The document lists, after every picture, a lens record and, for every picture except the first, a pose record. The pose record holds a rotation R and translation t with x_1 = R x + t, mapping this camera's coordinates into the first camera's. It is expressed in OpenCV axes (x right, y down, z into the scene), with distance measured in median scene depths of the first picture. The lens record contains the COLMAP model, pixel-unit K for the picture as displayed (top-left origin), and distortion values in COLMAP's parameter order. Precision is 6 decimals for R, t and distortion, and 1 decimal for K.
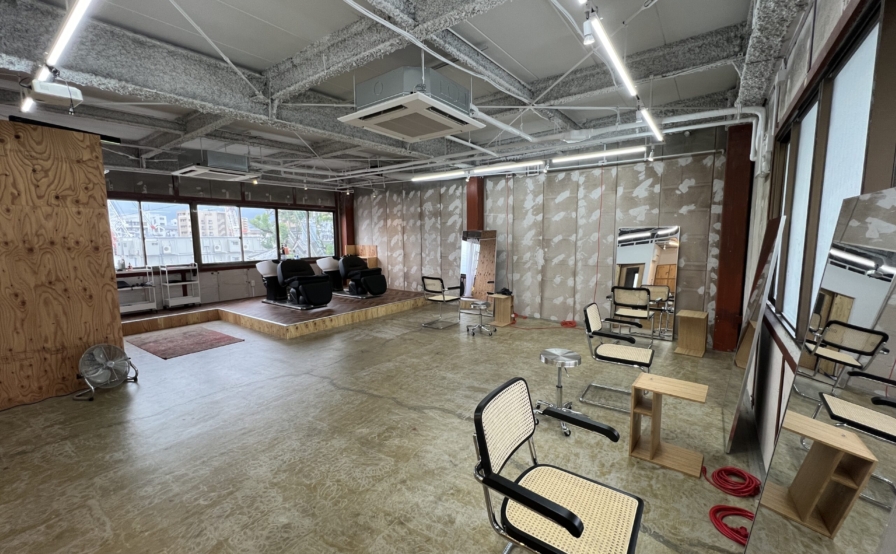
lens RADIAL K [[360.3, 0, 448.0], [0, 360.3, 277.0], [0, 0, 1]] dist [-0.000691, 0.000023]
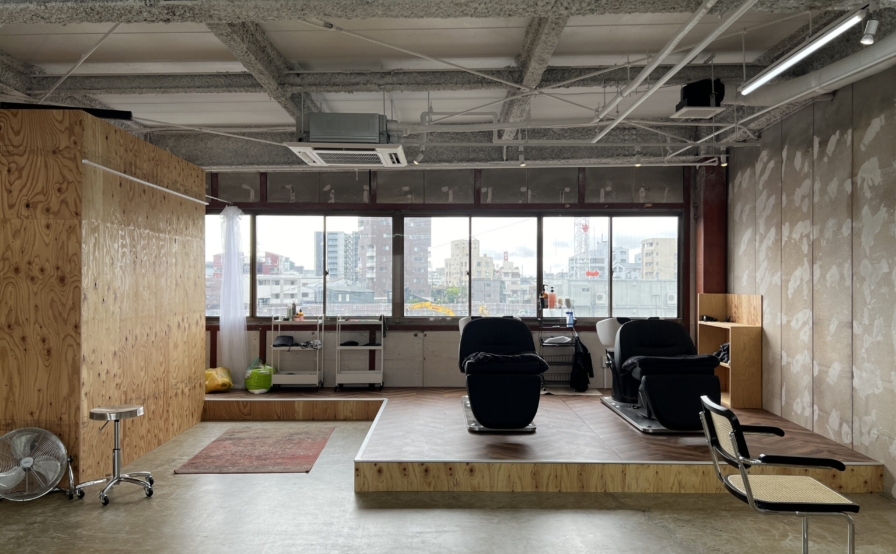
lens RADIAL K [[668.4, 0, 448.2], [0, 668.4, 281.1], [0, 0, 1]] dist [0.072323, -0.089093]
pose [[0.595120, 0.008629, -0.803591, 0.271263], [-0.098583, 0.993174, -0.062344, -0.042727], [0.797568, 0.116323, 0.591908, 0.516935]]
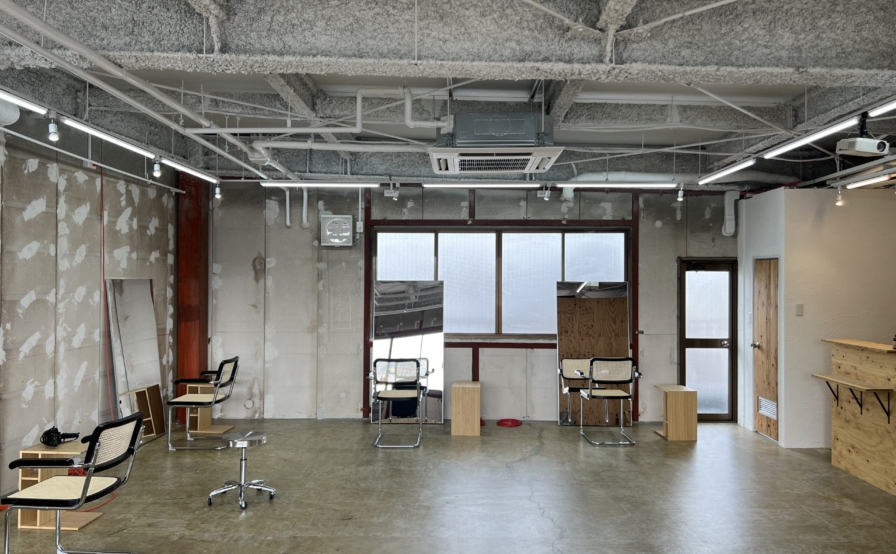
lens RADIAL K [[668.4, 0, 448.2], [0, 668.4, 281.1], [0, 0, 1]] dist [0.072323, -0.089093]
pose [[-0.580517, 0.004791, 0.814234, -0.719671], [0.089583, 0.994288, 0.058018, -0.137341], [-0.809305, 0.106622, -0.577631, 1.113607]]
